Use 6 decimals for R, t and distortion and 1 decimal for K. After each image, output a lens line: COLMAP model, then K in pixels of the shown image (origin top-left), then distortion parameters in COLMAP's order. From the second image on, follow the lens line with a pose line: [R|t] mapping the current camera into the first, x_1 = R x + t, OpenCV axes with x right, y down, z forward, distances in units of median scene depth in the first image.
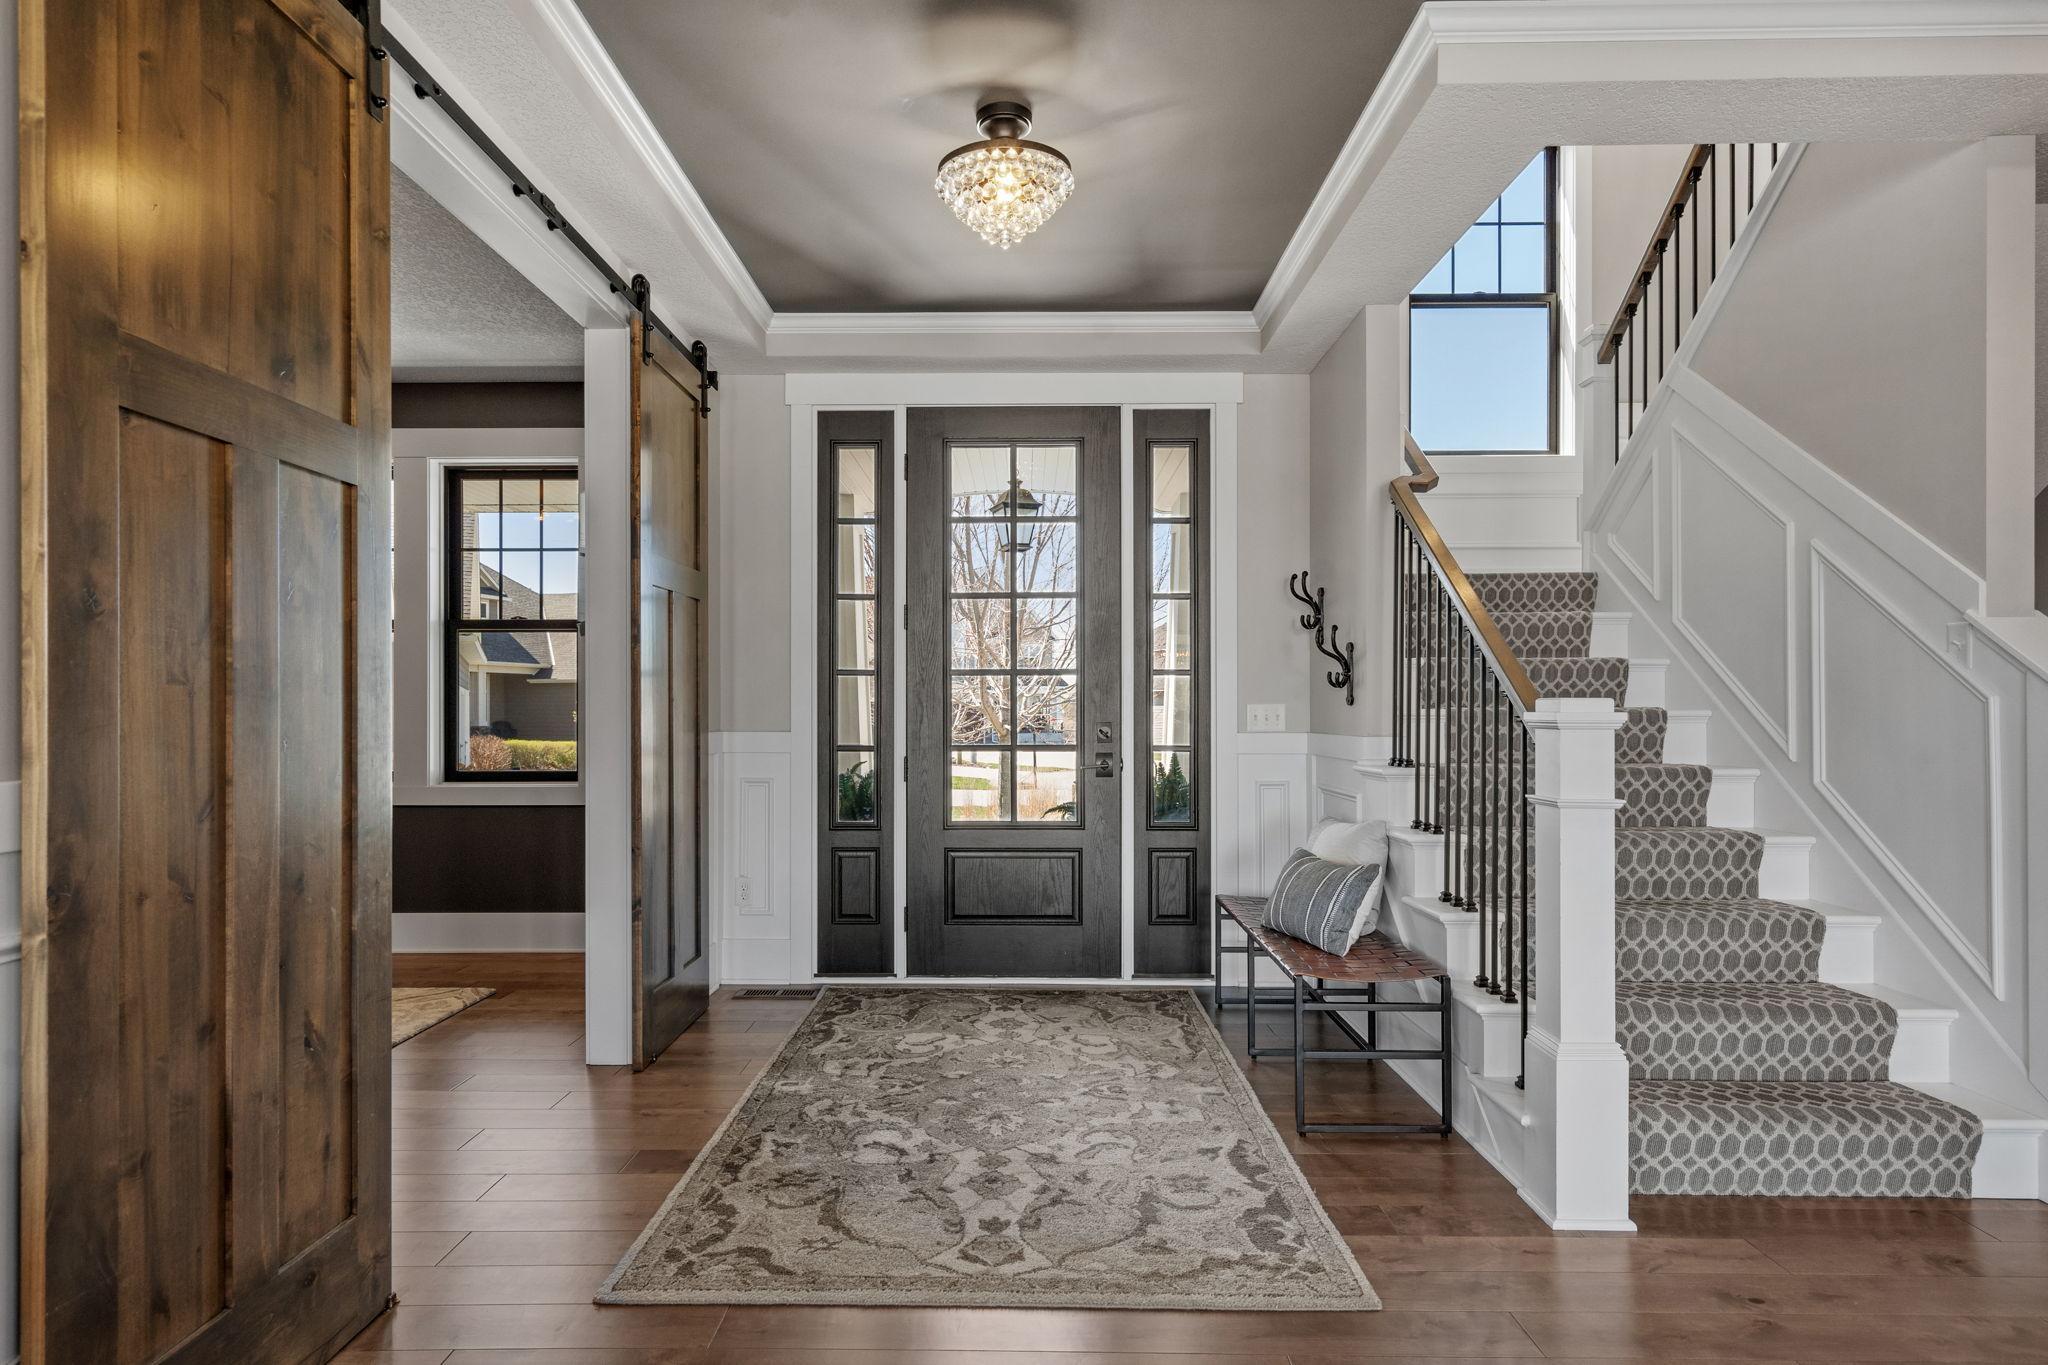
lens RADIAL K [[1148.5, 0, 1025.0], [0, 1148.5, 705.8], [0, 0, 1]] dist [0.000862, 0.000376]
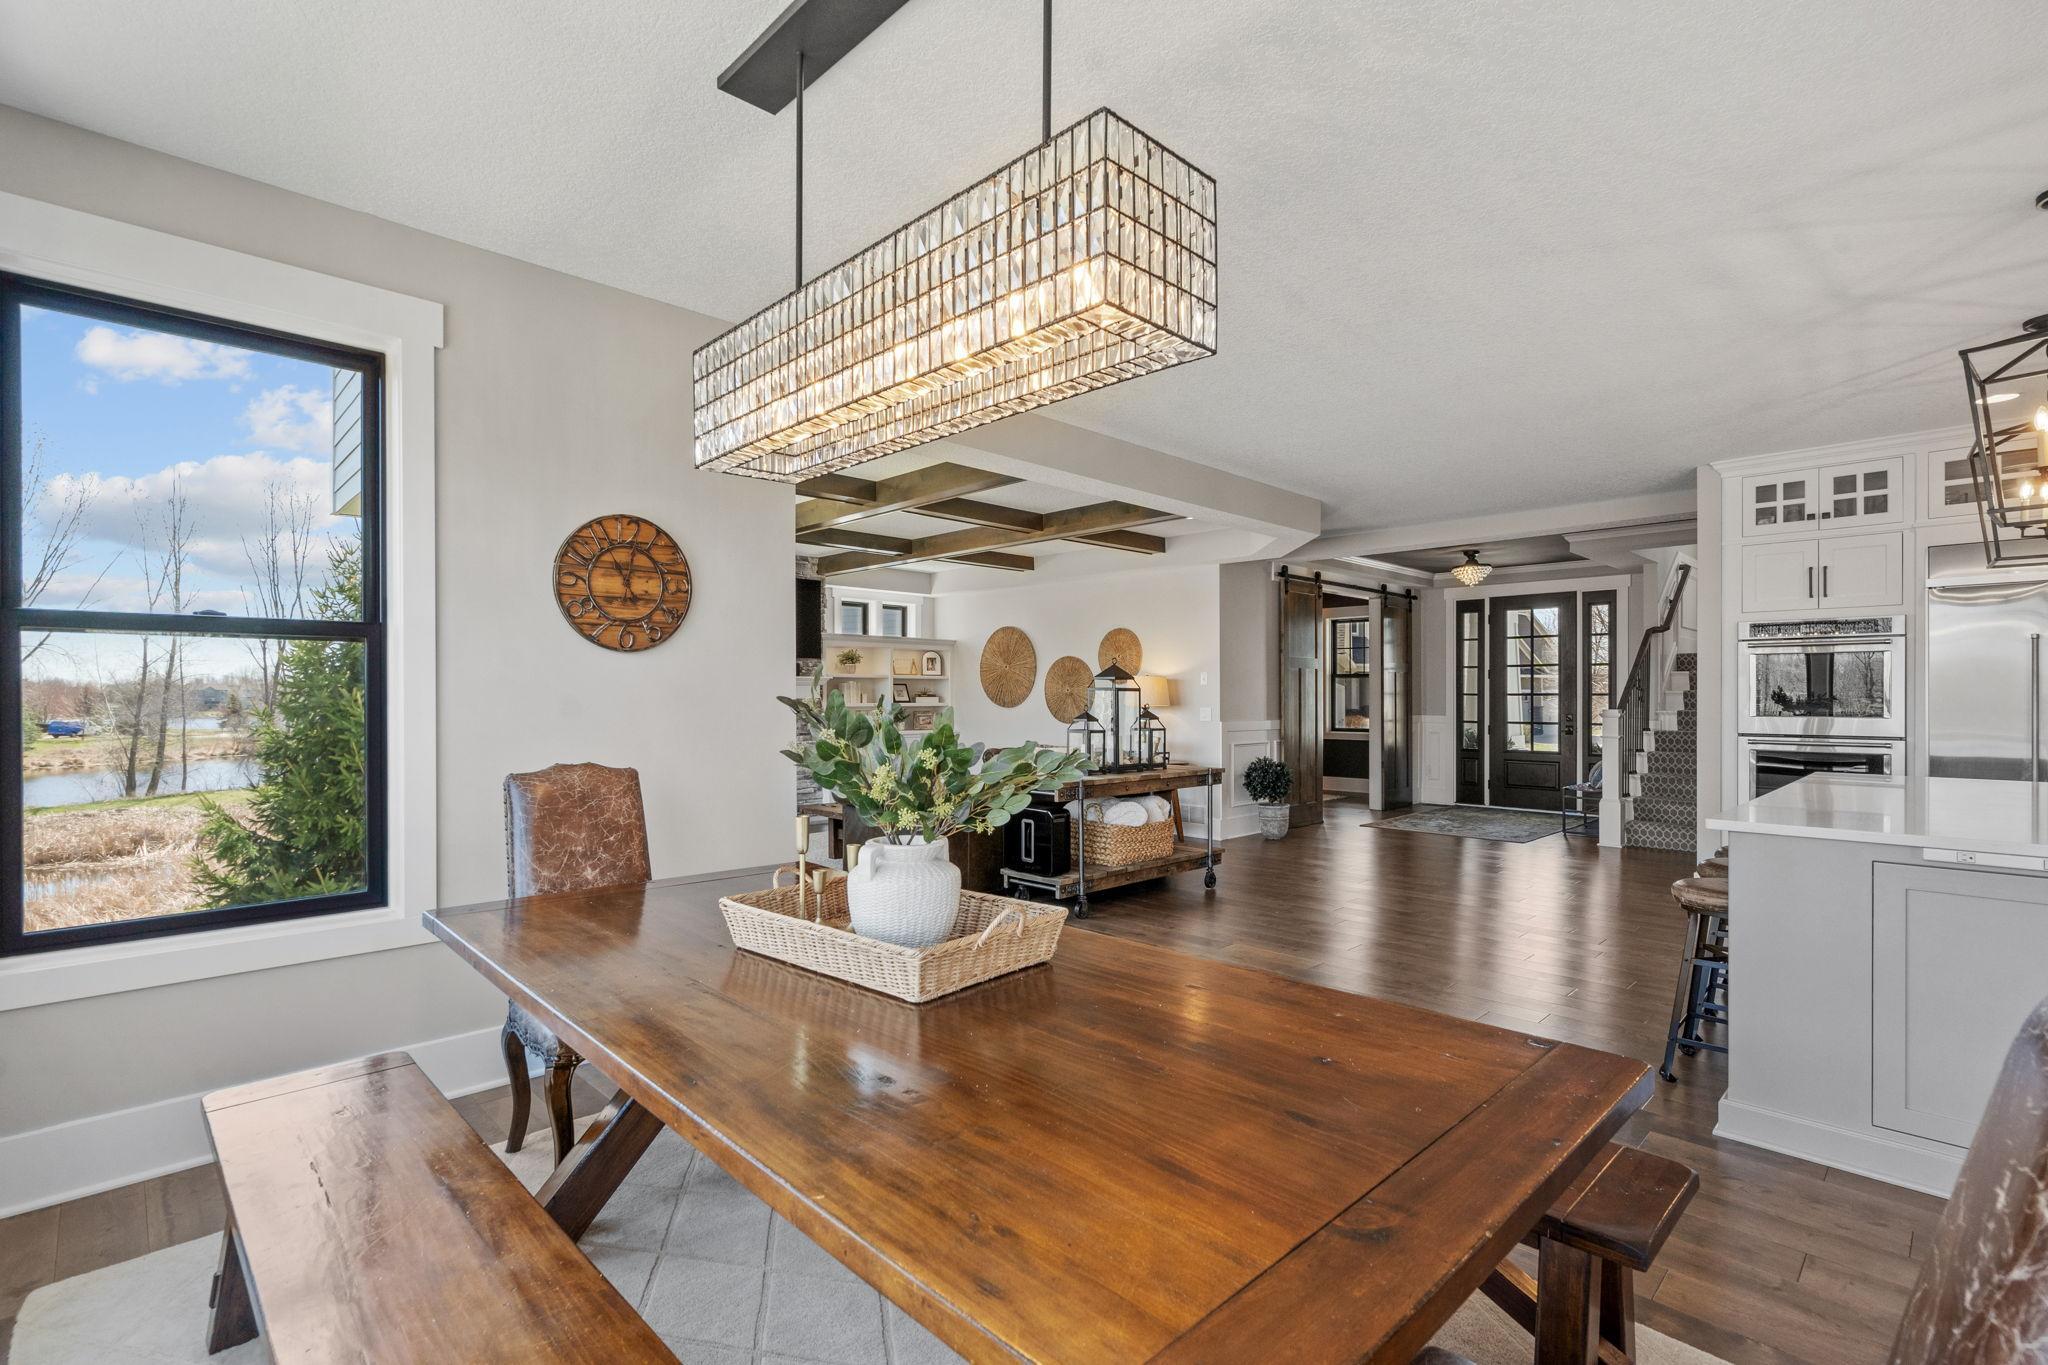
lens RADIAL K [[942.4, 0, 1029.3], [0, 942.4, 686.8], [0, 0, 1]] dist [-0.001094, -0.000200]
pose [[0.709394, -0.003978, -0.704801, 0.692739], [-0.000154, 0.999983, -0.005799, -0.033892], [0.704812, 0.004222, 0.709382, -1.339725]]
